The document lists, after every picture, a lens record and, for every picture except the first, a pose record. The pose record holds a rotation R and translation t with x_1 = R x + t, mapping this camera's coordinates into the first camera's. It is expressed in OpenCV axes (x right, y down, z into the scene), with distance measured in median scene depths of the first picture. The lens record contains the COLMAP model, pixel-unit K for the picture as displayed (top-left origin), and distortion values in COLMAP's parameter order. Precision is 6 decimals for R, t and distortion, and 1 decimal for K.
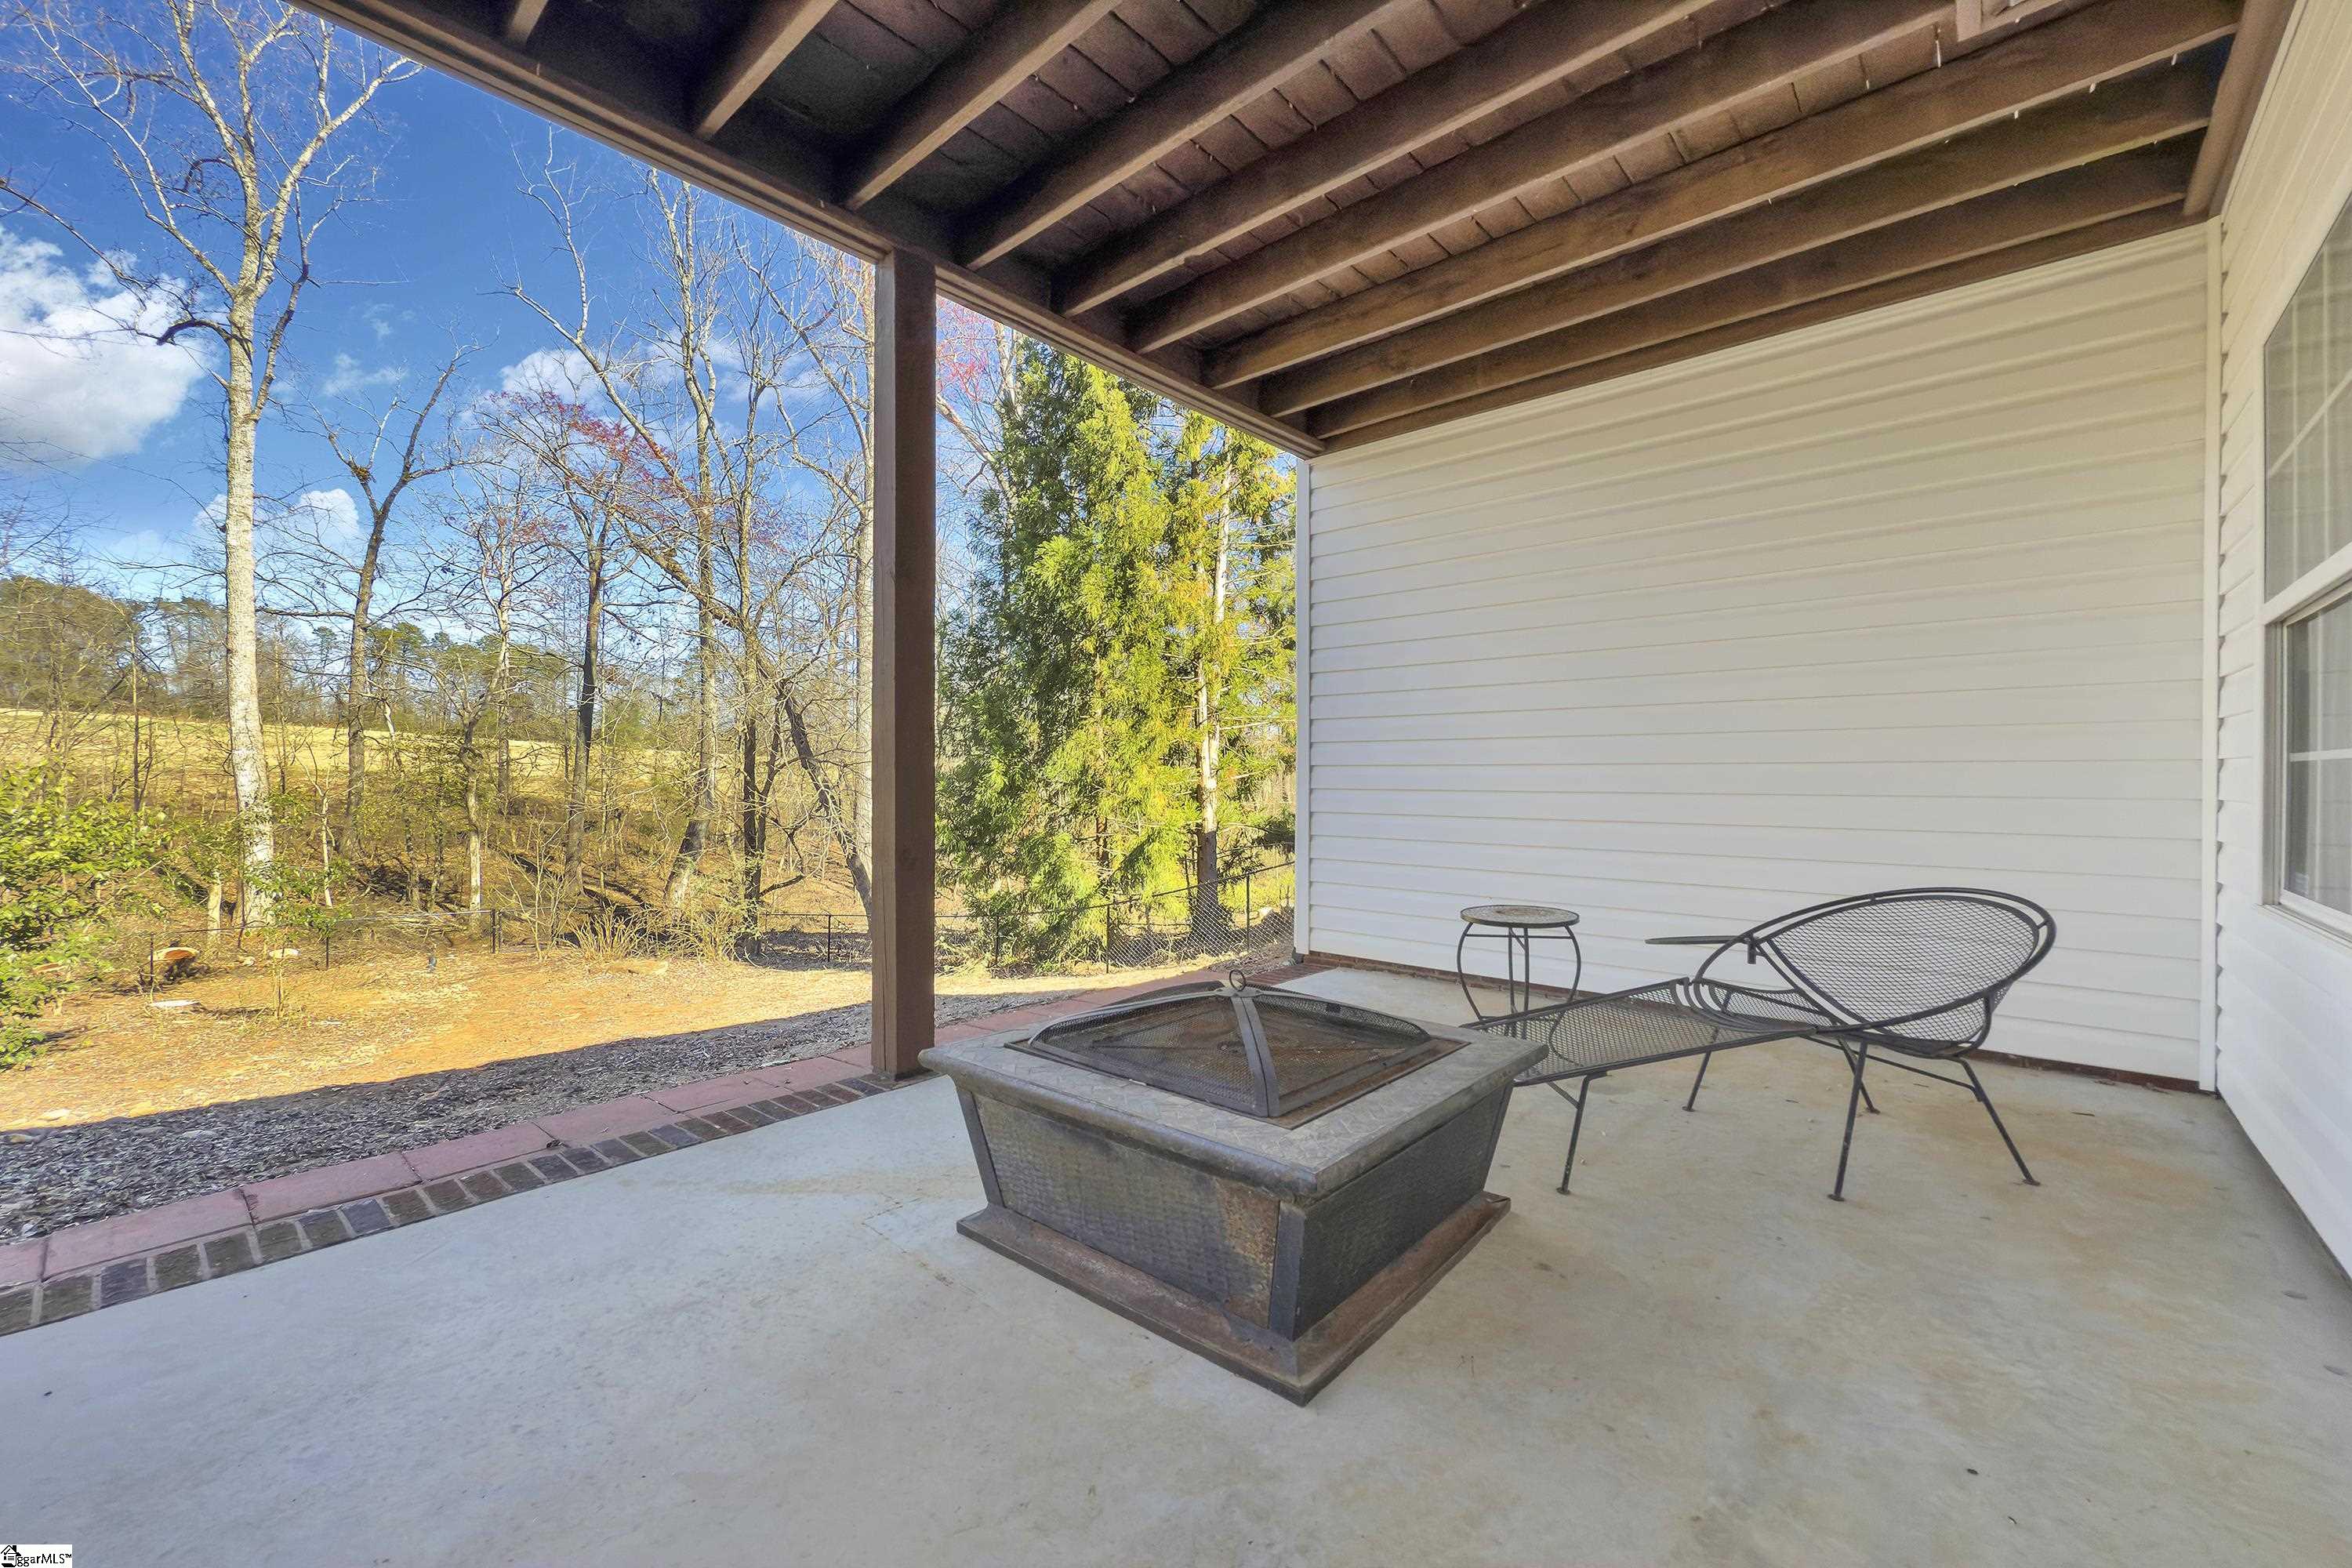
lens RADIAL K [[943.8, 0, 1200.0], [0, 943.8, 788.9], [0, 0, 1]] dist [-0.004421, -0.001665]
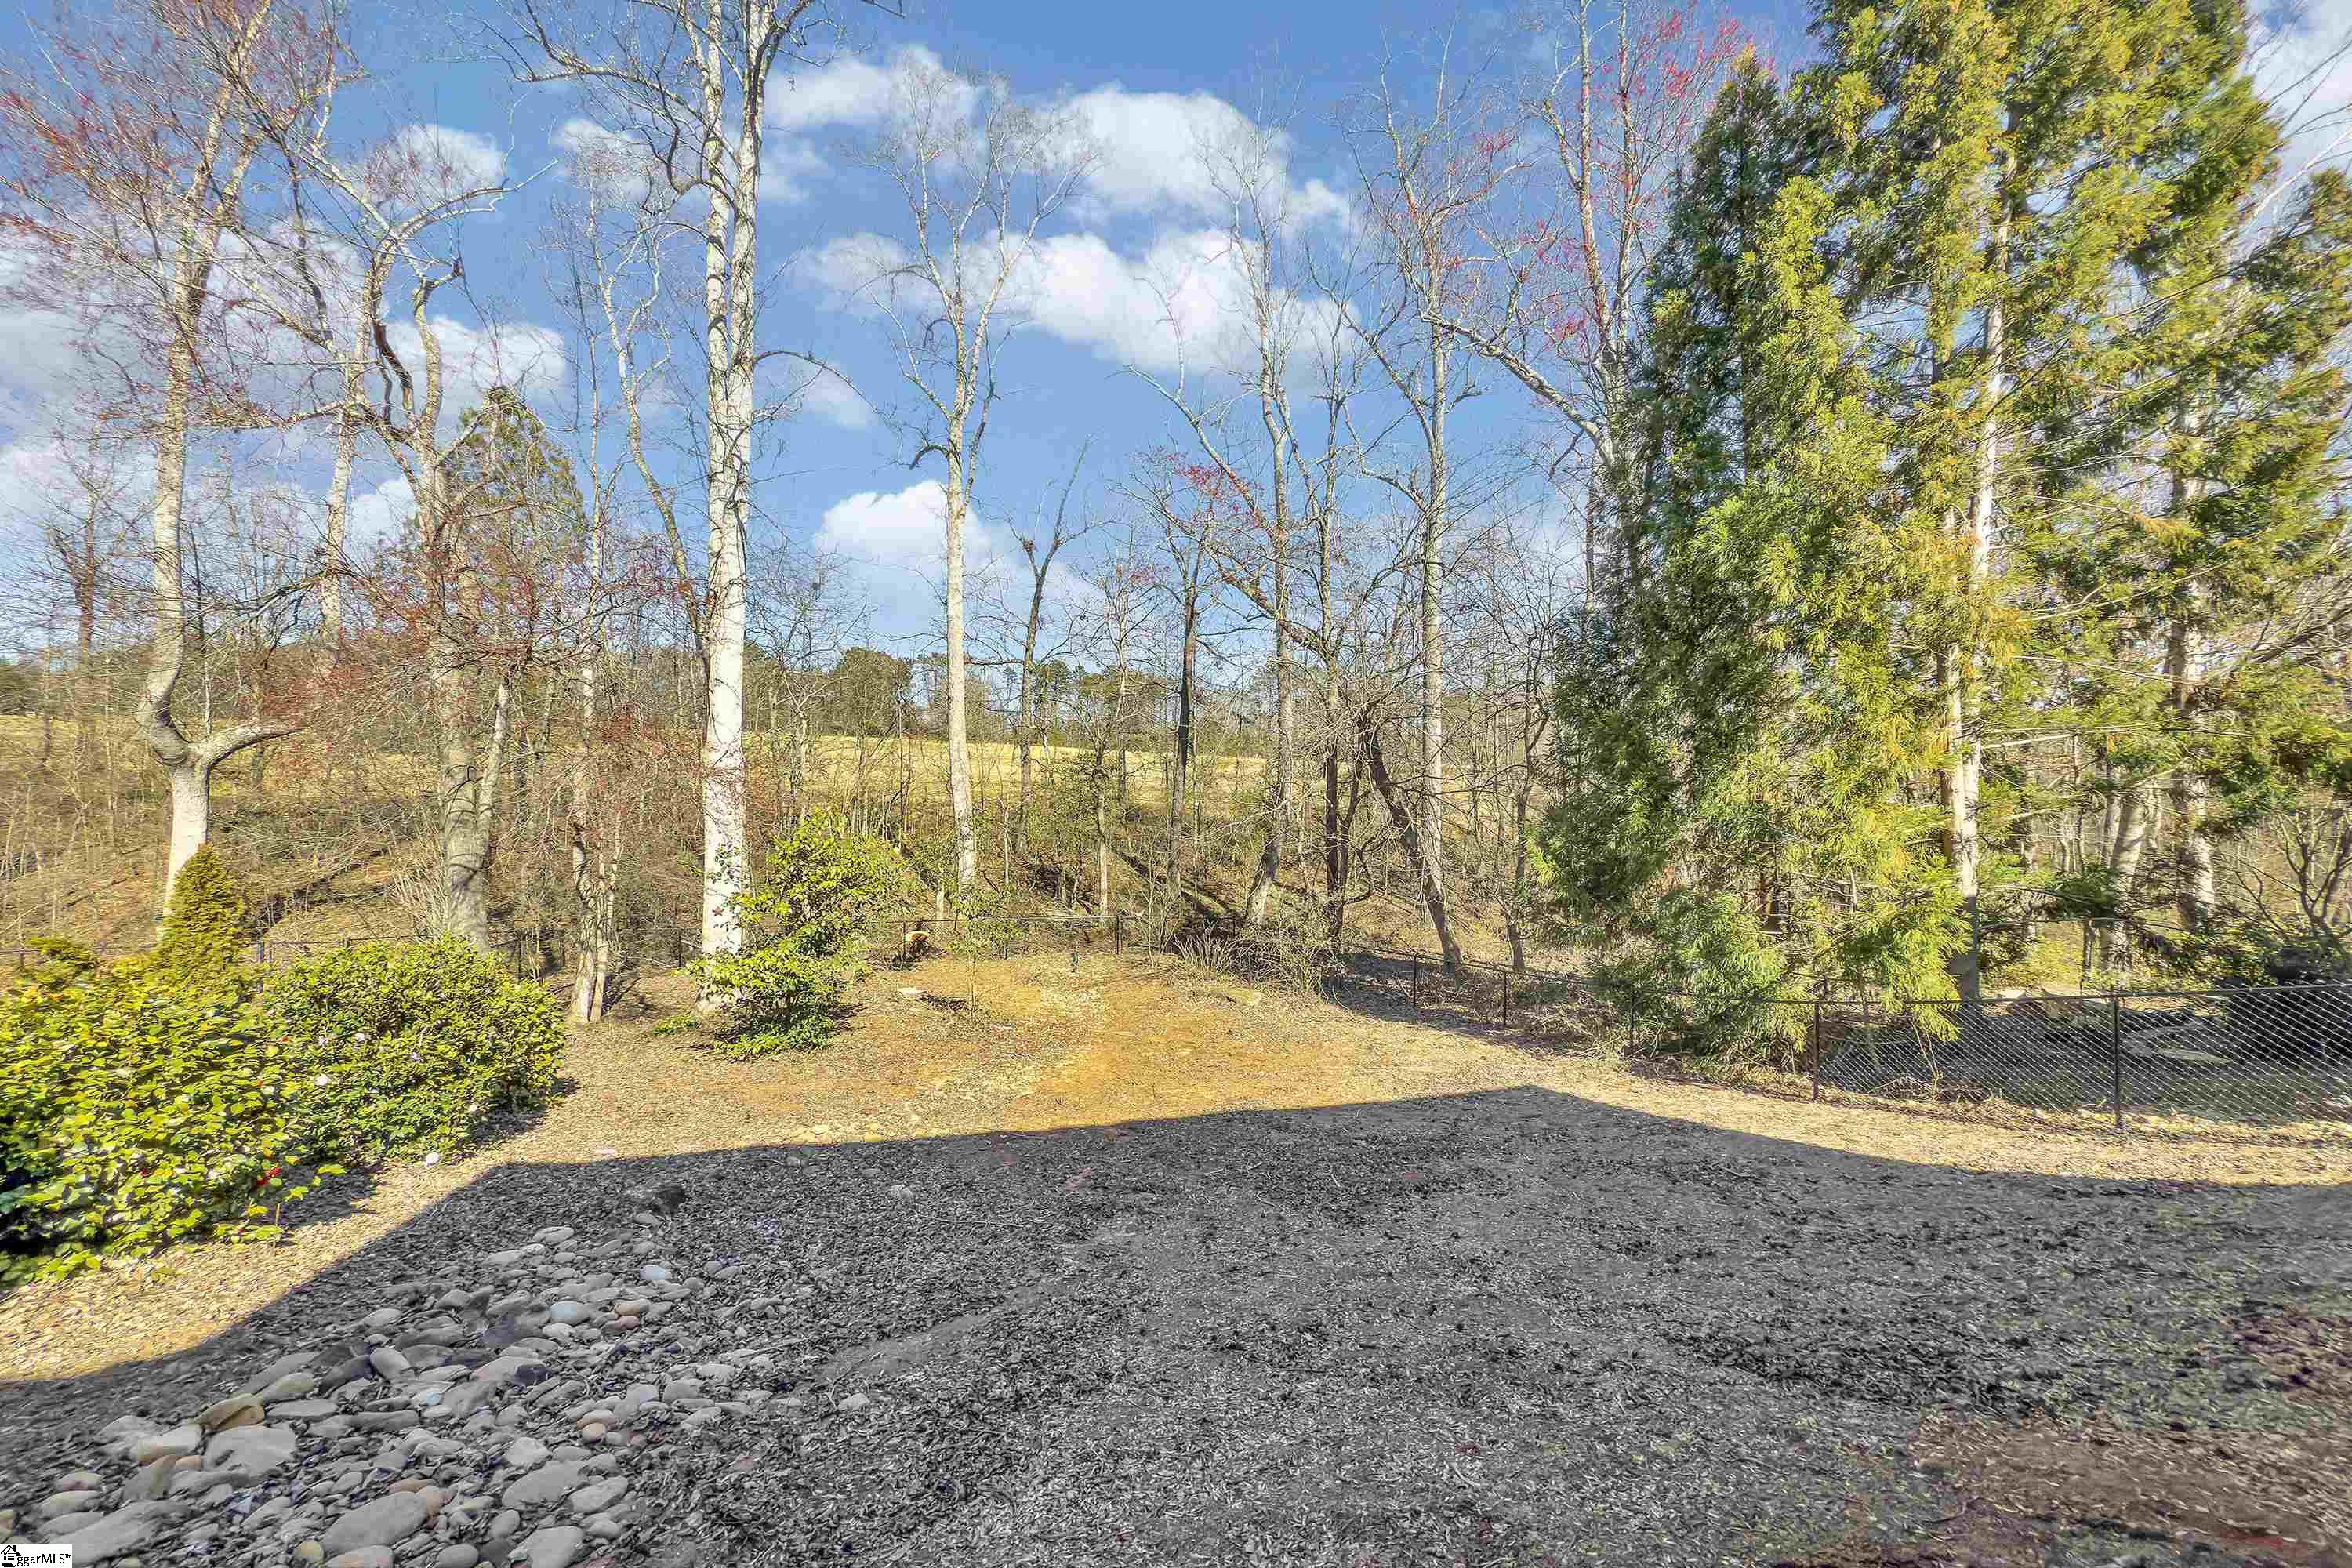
lens RADIAL K [[943.8, 0, 1194.5], [0, 943.8, 782.7], [0, 0, 1]] dist [-0.004421, -0.001665]
pose [[0.848676, -0.004017, -0.528898, -0.073550], [0.002217, 0.999989, -0.004037, -0.026328], [0.528908, 0.002253, 0.848676, 0.088290]]
